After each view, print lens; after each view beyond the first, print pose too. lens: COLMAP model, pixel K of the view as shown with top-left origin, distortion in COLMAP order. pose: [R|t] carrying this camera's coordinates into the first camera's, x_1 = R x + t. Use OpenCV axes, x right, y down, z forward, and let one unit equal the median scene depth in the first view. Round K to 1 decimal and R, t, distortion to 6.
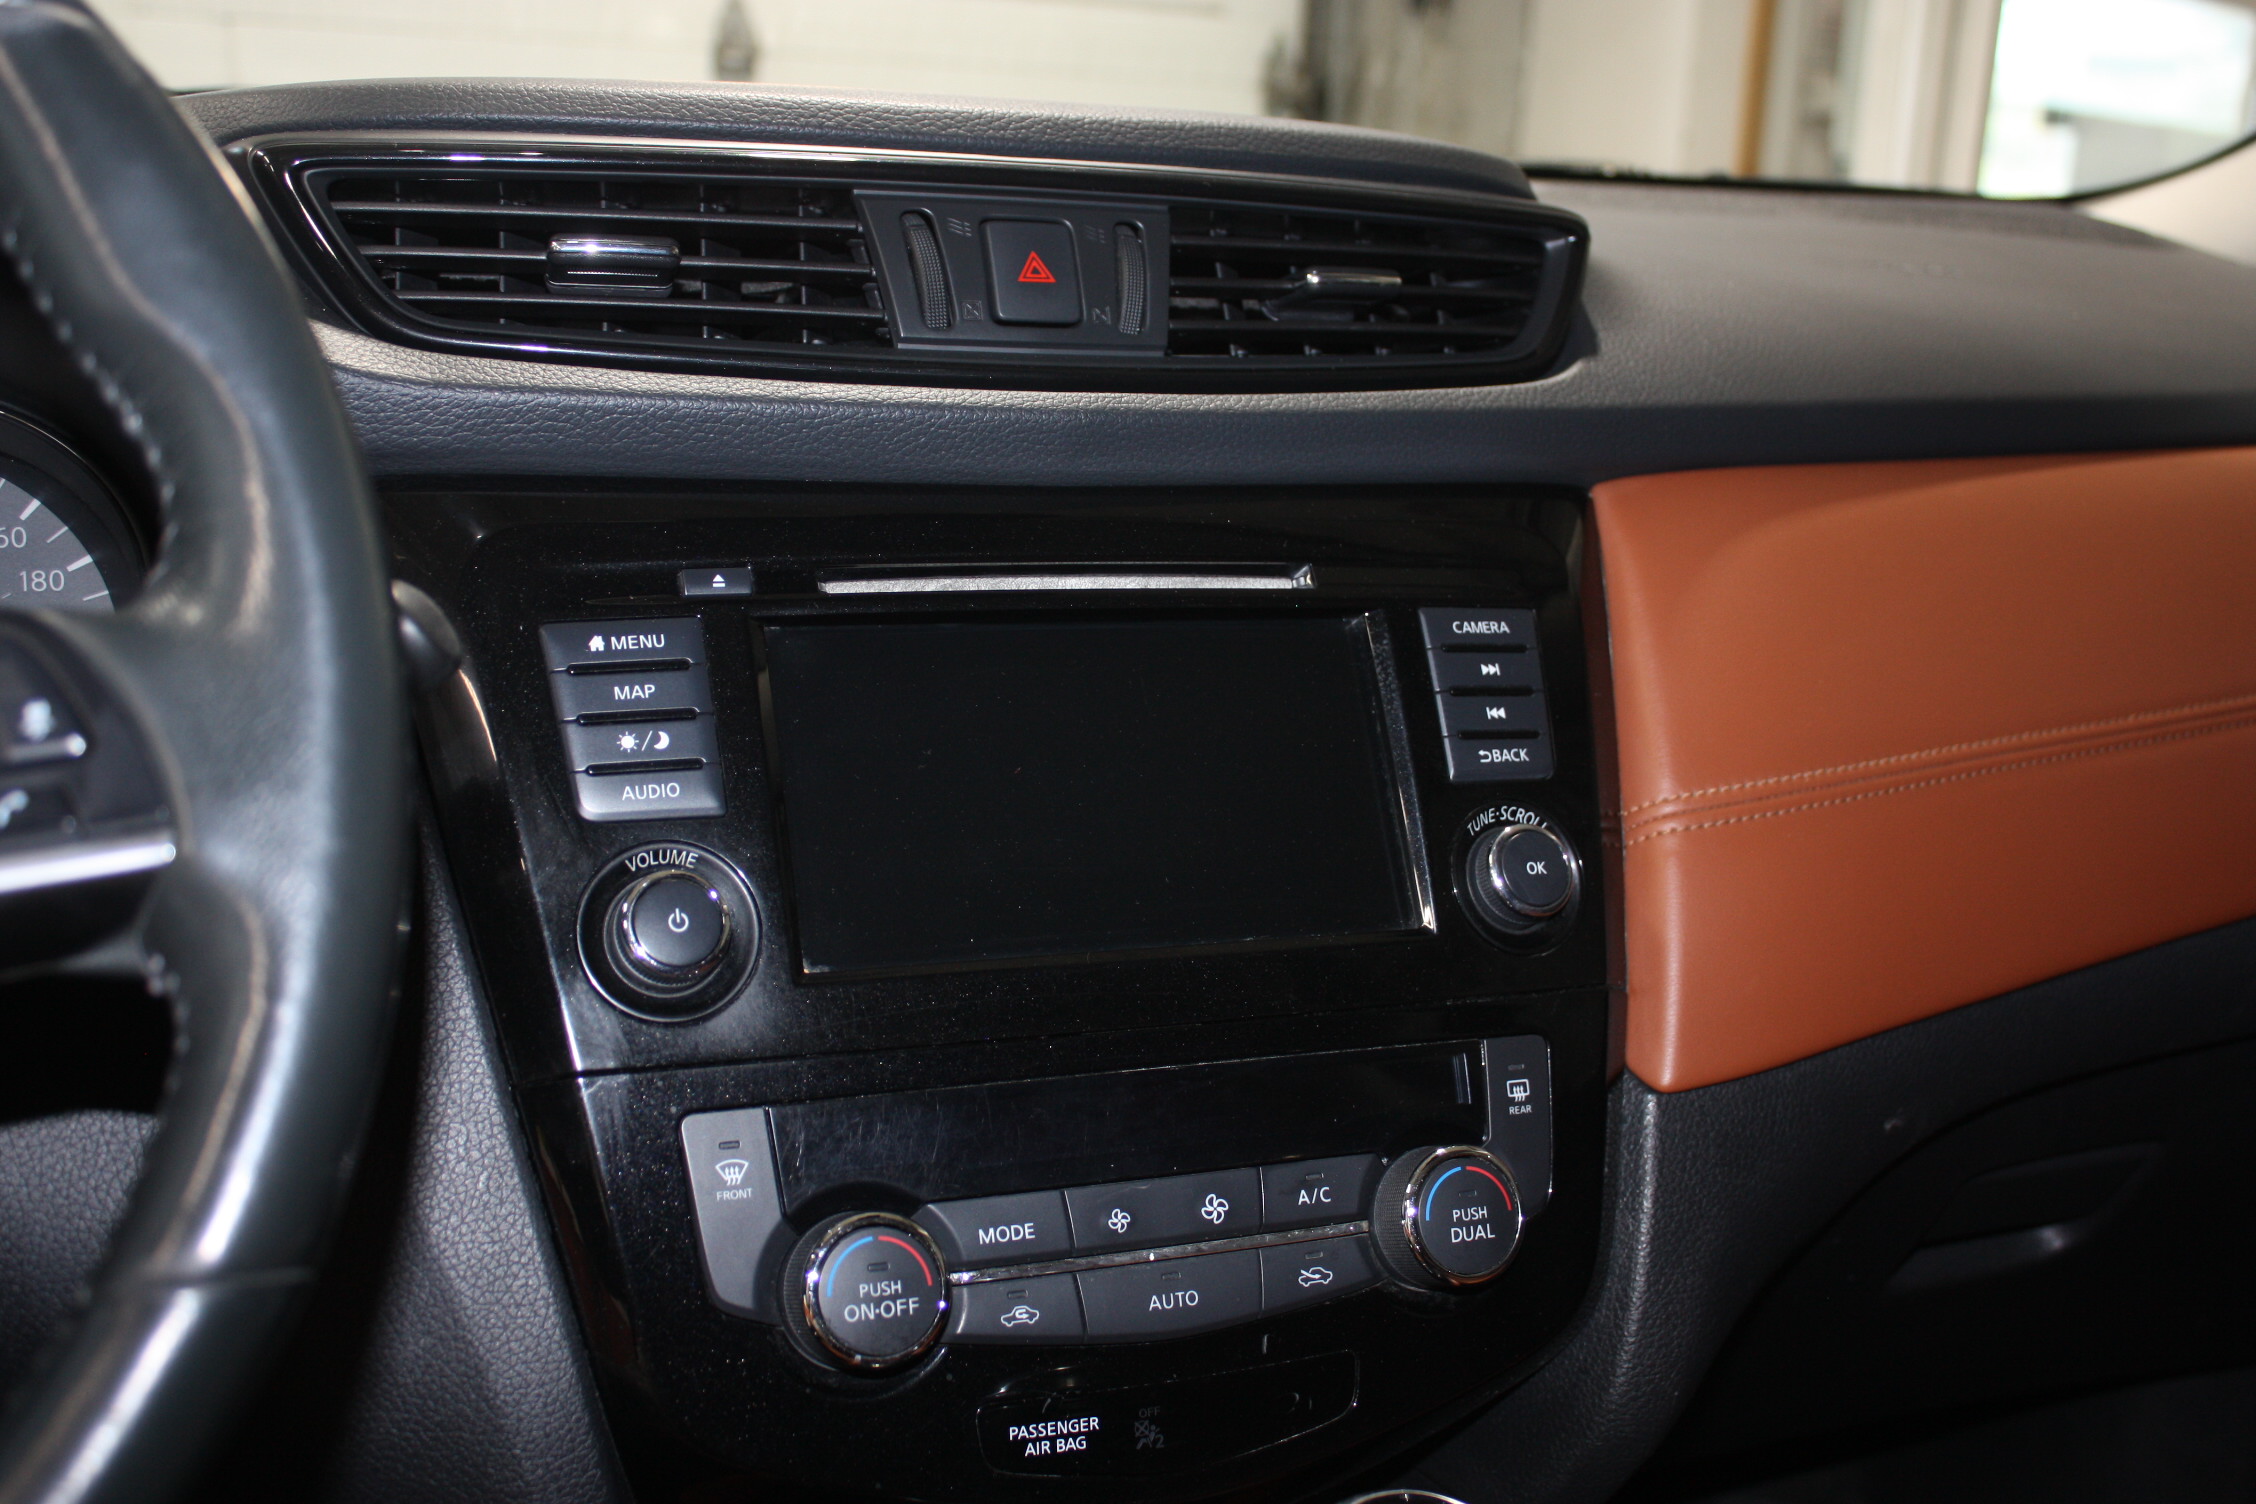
lens RADIAL K [[2567.4, 0, 1125.9], [0, 2567.4, 751.1], [0, 0, 1]] dist [-0.062319, 0.000000]
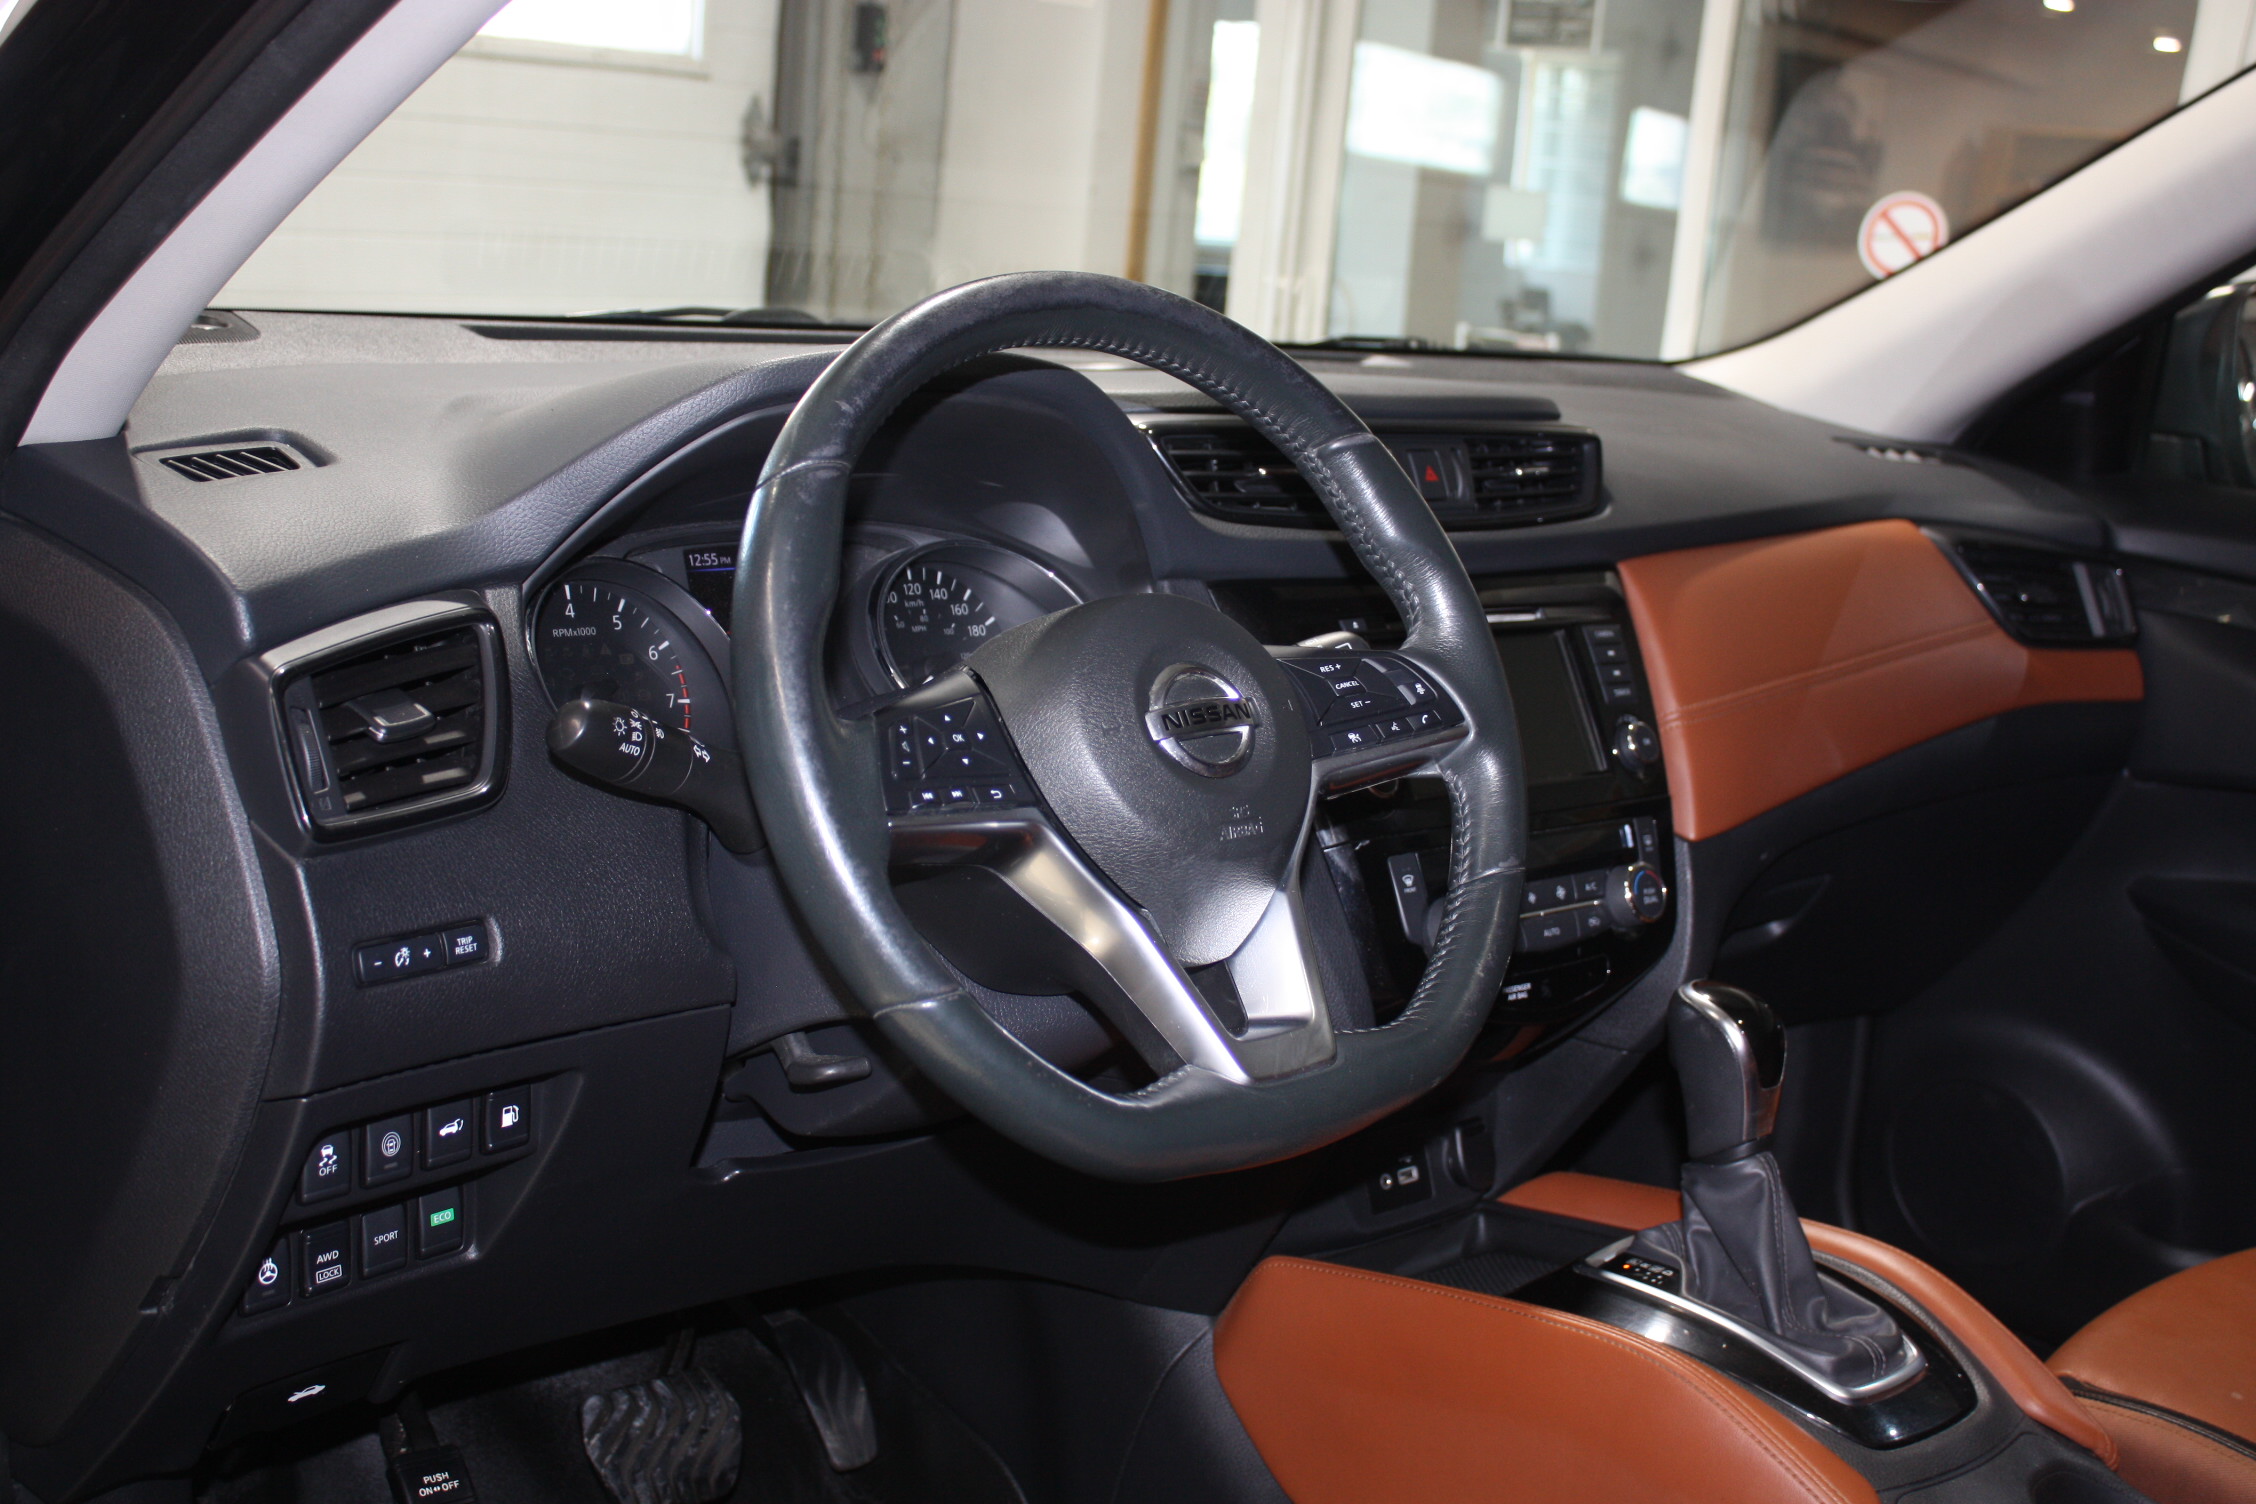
lens RADIAL K [[2567.4, 0, 1129.0], [0, 2567.4, 751.5], [0, 0, 1]] dist [-0.062319, 0.000000]
pose [[0.950031, -0.042631, 0.309232, -0.931978], [0.038457, 0.999068, 0.019582, -0.006592], [-0.309778, -0.006711, 0.950785, -0.952377]]
